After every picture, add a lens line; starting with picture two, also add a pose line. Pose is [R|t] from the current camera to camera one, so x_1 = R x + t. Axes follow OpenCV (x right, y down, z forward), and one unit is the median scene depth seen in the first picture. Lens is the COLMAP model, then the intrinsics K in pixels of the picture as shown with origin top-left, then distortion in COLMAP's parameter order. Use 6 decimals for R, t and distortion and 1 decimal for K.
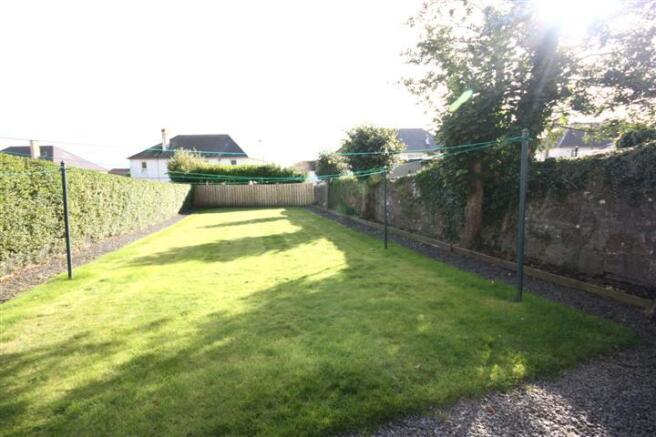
lens RADIAL K [[306.1, 0, 328.0], [0, 306.1, 218.5], [0, 0, 1]] dist [-0.014642, -0.000999]
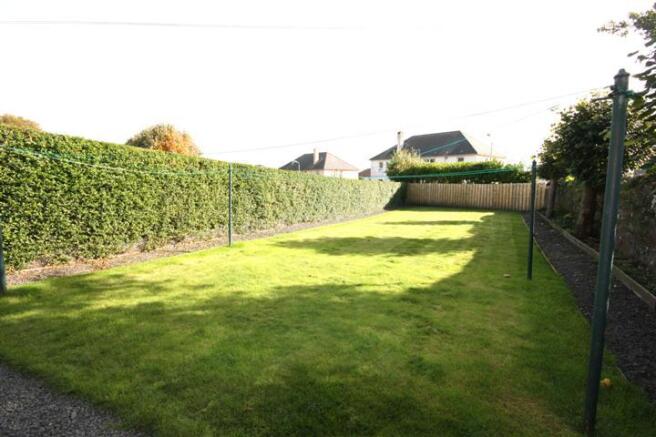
lens RADIAL K [[306.1, 0, 328.0], [0, 306.1, 218.5], [0, 0, 1]] dist [-0.014642, -0.000999]
pose [[0.714537, 0.093866, -0.693272, 0.122897], [-0.090351, 0.995041, 0.041603, -0.009060], [0.693739, 0.032911, 0.719475, 0.071260]]
